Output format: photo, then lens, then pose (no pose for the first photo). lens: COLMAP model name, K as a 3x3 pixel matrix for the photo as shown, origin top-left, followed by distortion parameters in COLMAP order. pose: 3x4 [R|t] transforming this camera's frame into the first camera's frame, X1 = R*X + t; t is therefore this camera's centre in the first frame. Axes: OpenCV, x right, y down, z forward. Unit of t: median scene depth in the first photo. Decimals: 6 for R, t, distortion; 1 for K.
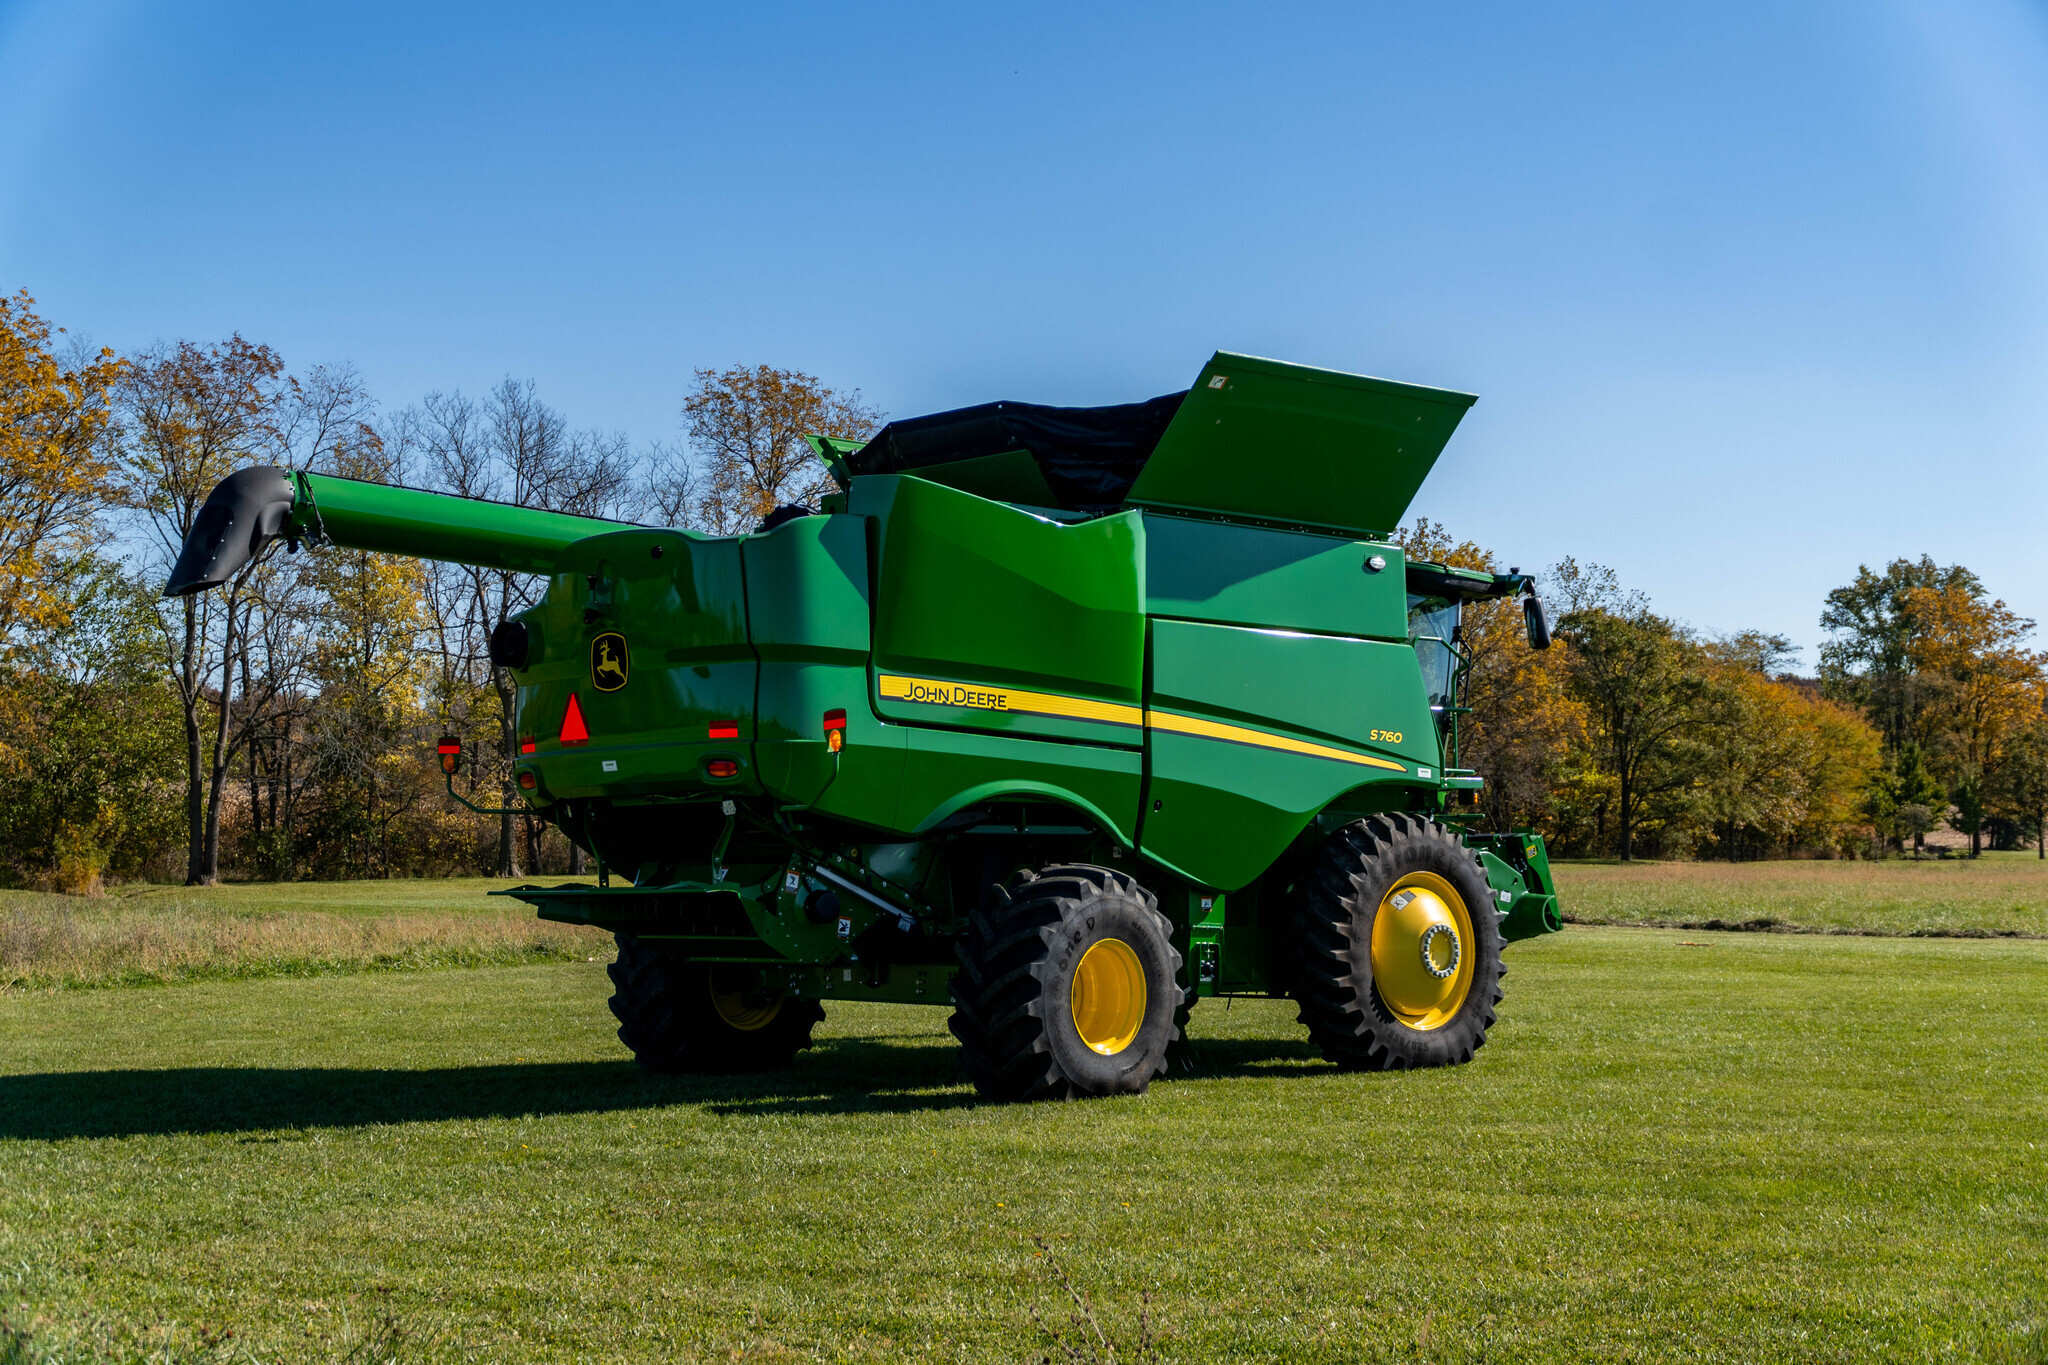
lens RADIAL K [[2607.5, 0, 997.8], [0, 2607.5, 682.1], [0, 0, 1]] dist [0.149810, 0.027348]
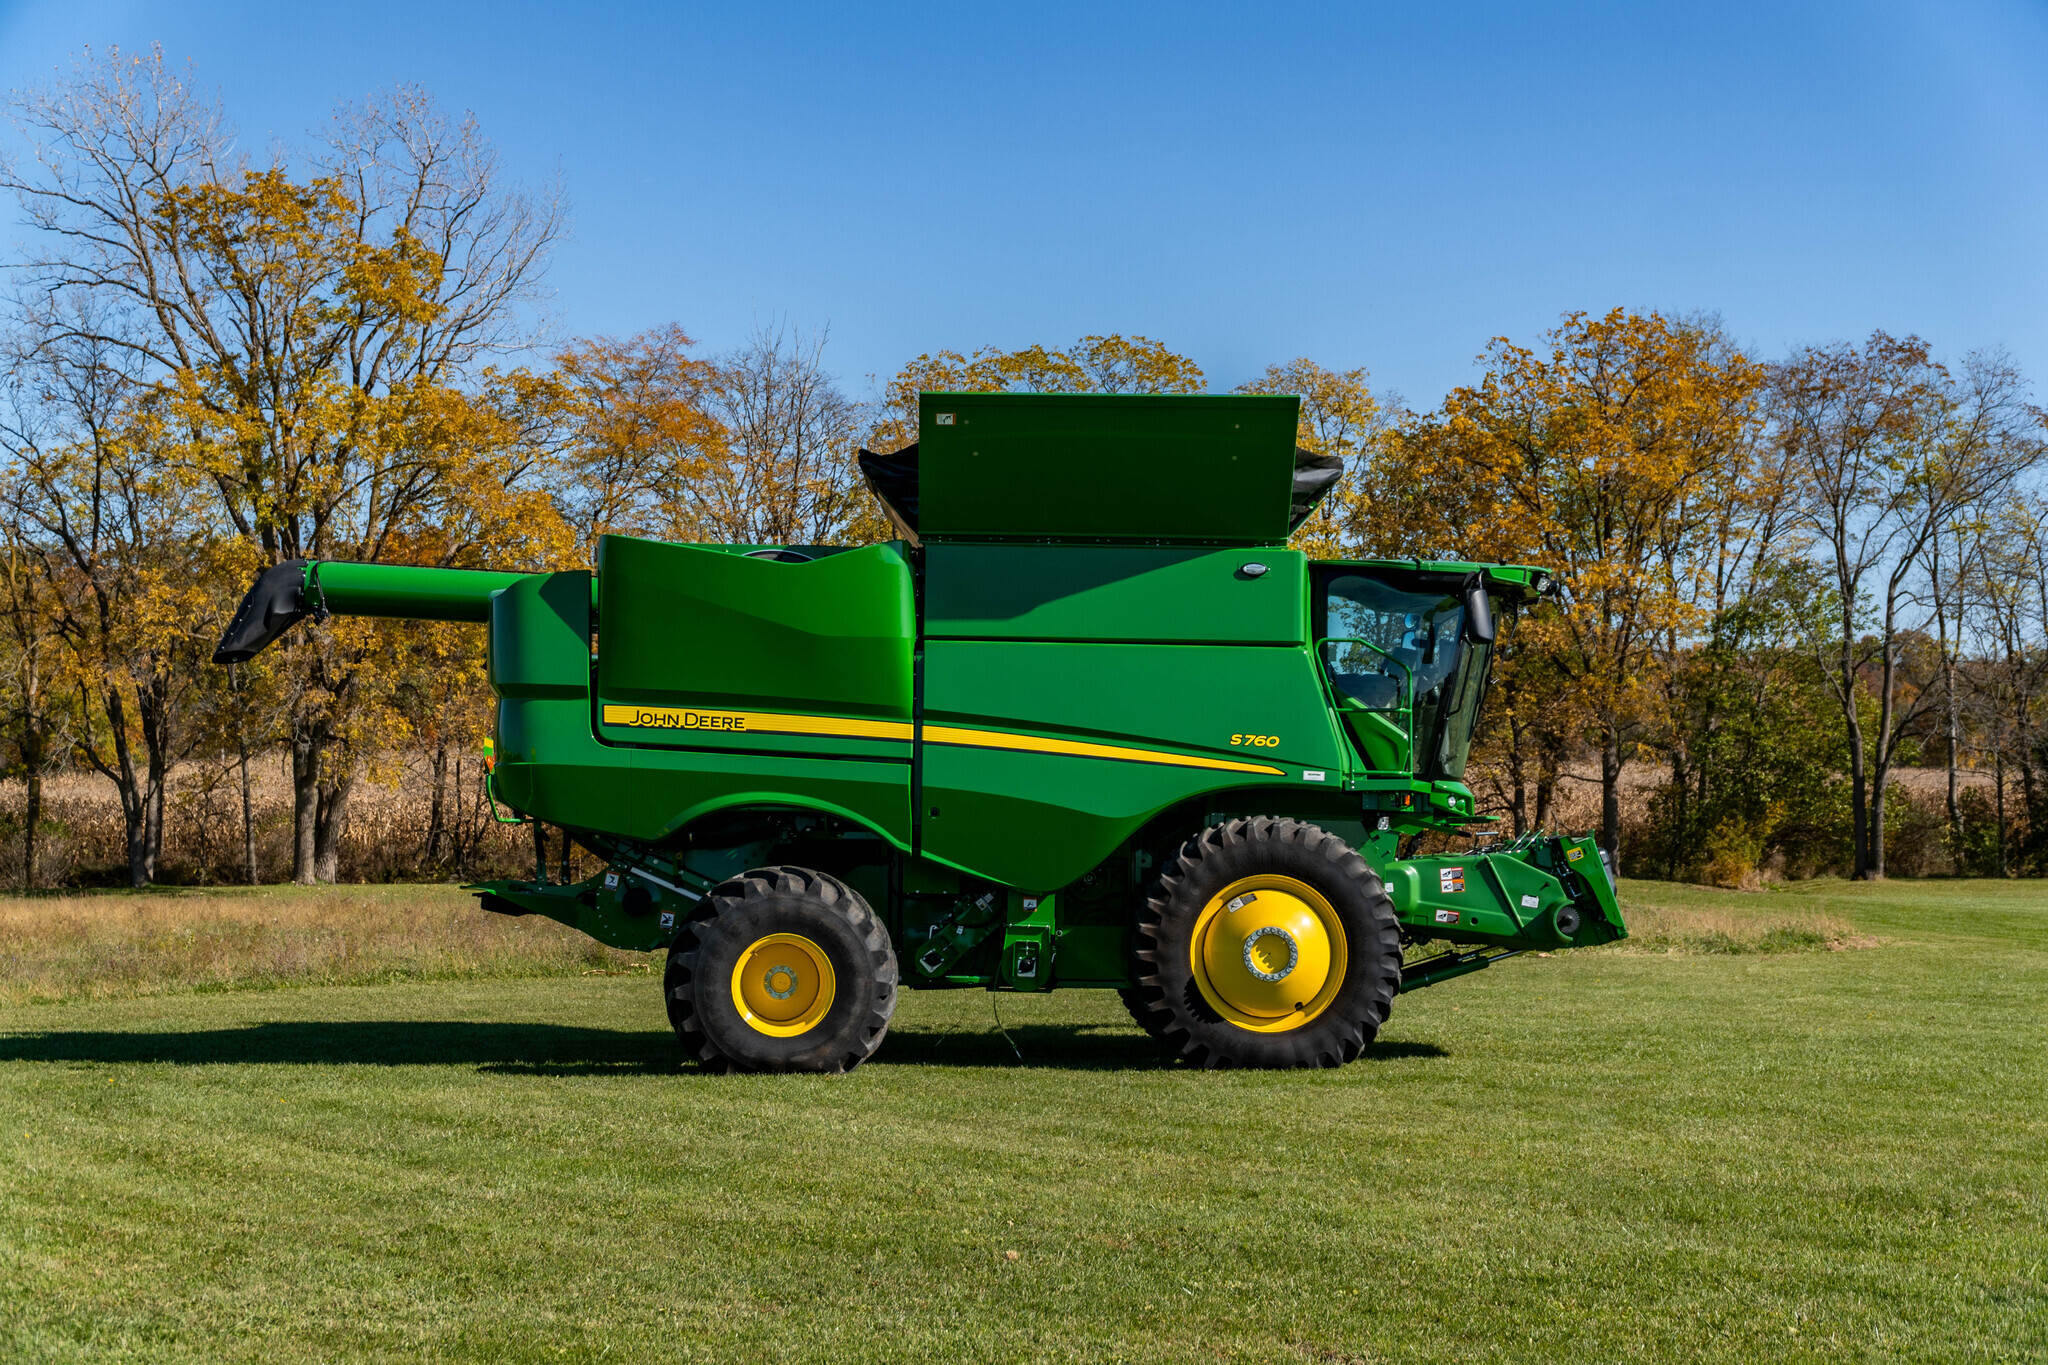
lens RADIAL K [[2607.5, 0, 997.8], [0, 2607.5, 682.1], [0, 0, 1]] dist [0.149810, 0.027348]
pose [[0.805955, -0.036938, -0.590823, 0.726526], [0.038285, 0.999214, -0.010245, 0.005189], [0.590737, -0.014362, 0.806736, 0.141512]]
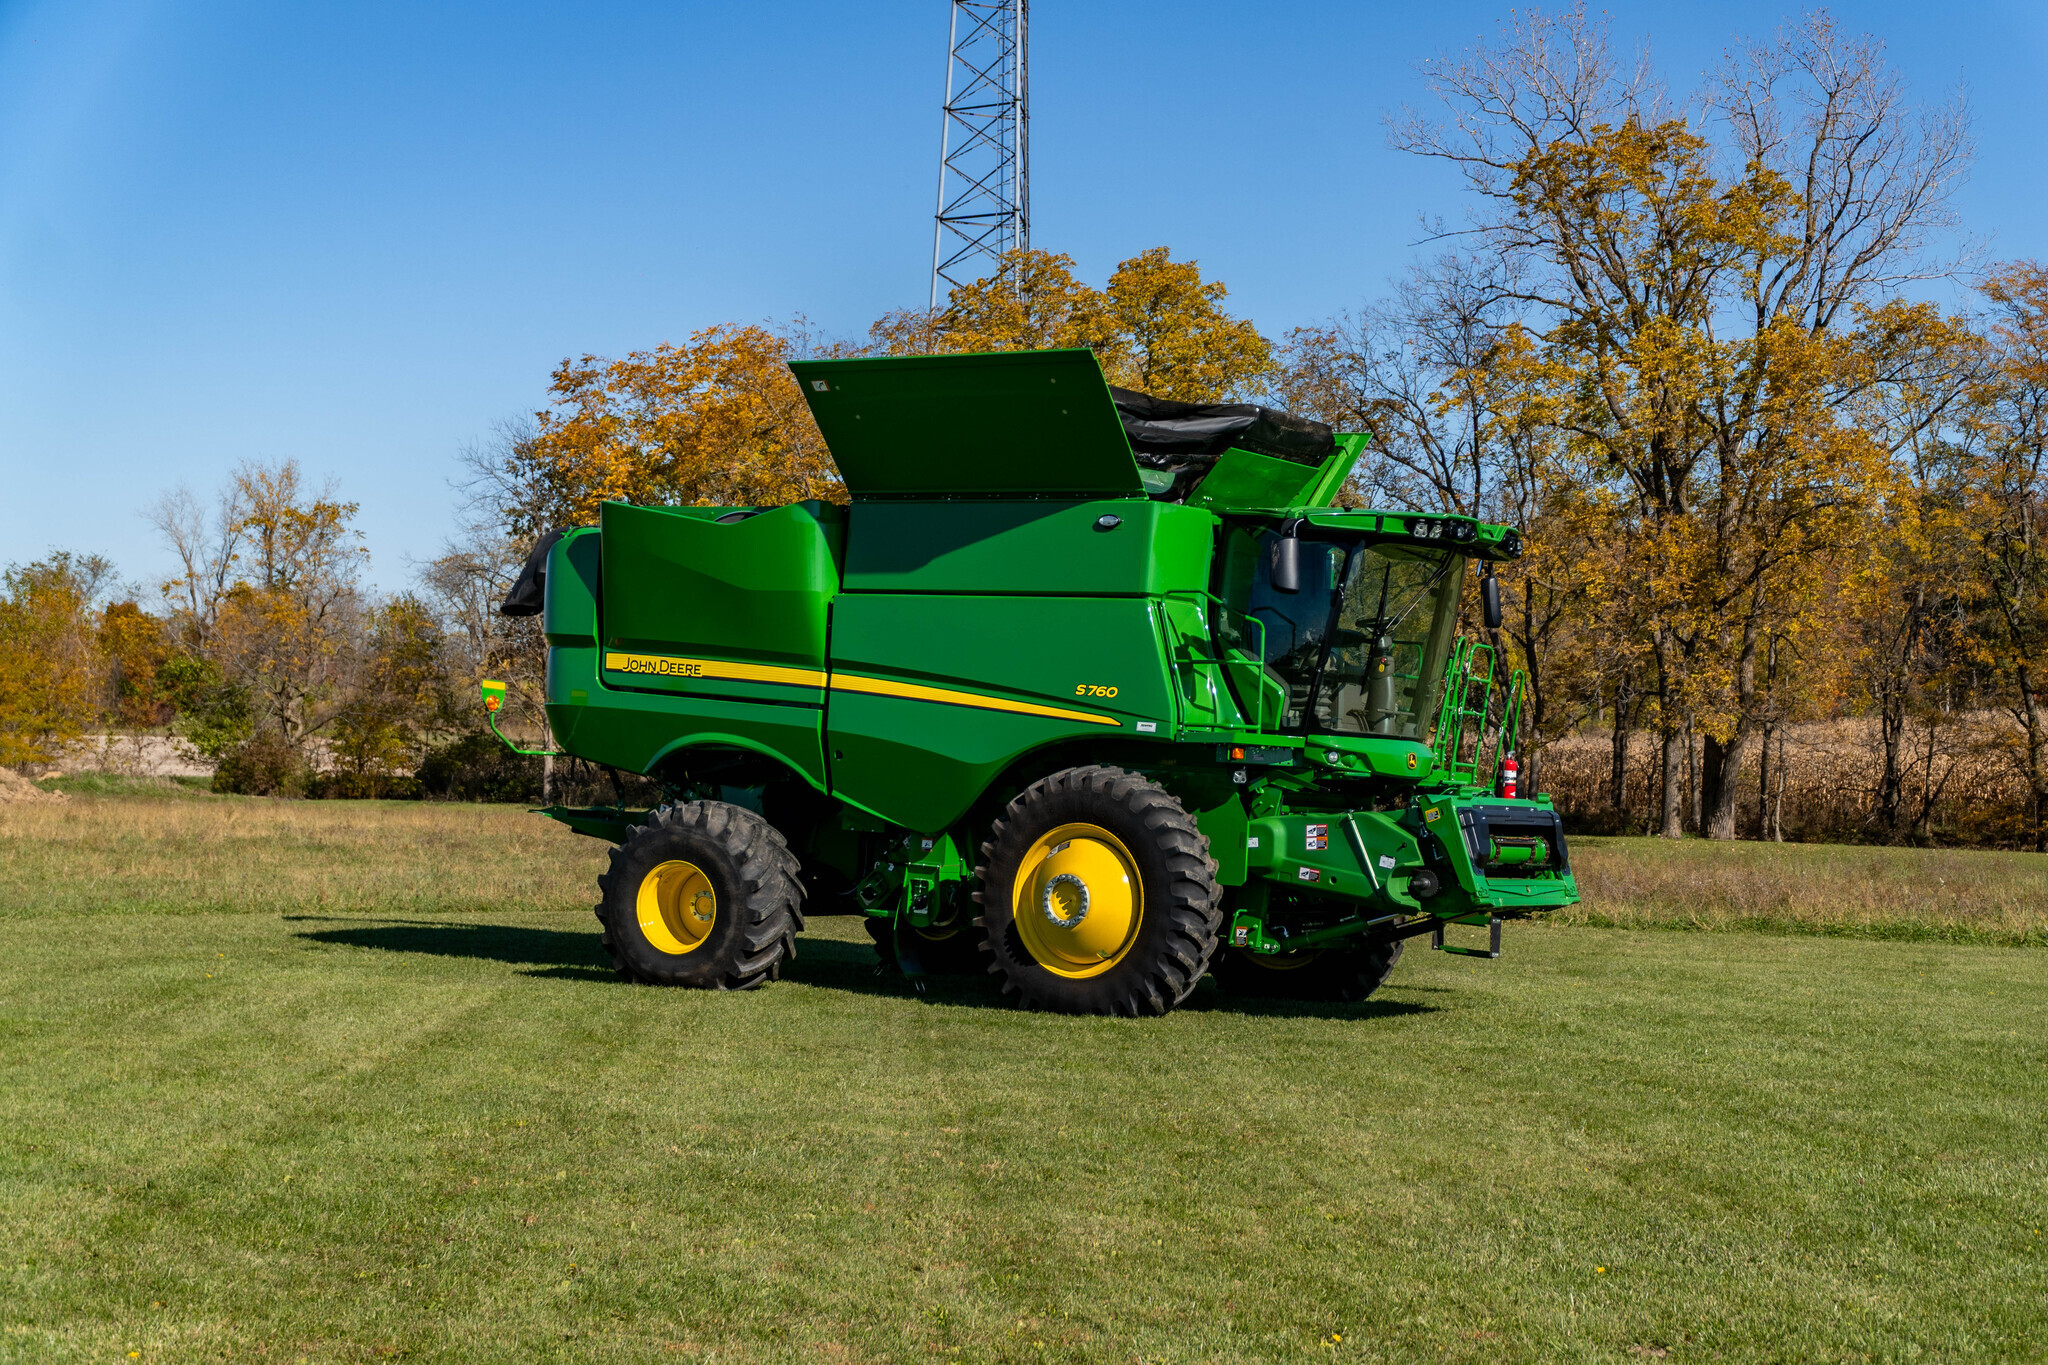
lens RADIAL K [[2607.5, 0, 997.8], [0, 2607.5, 682.1], [0, 0, 1]] dist [0.149810, 0.027348]
pose [[0.426930, -0.021020, -0.904040, 1.140116], [0.025679, 0.999608, -0.011115, 0.029572], [0.903920, -0.018469, 0.427303, 0.570677]]
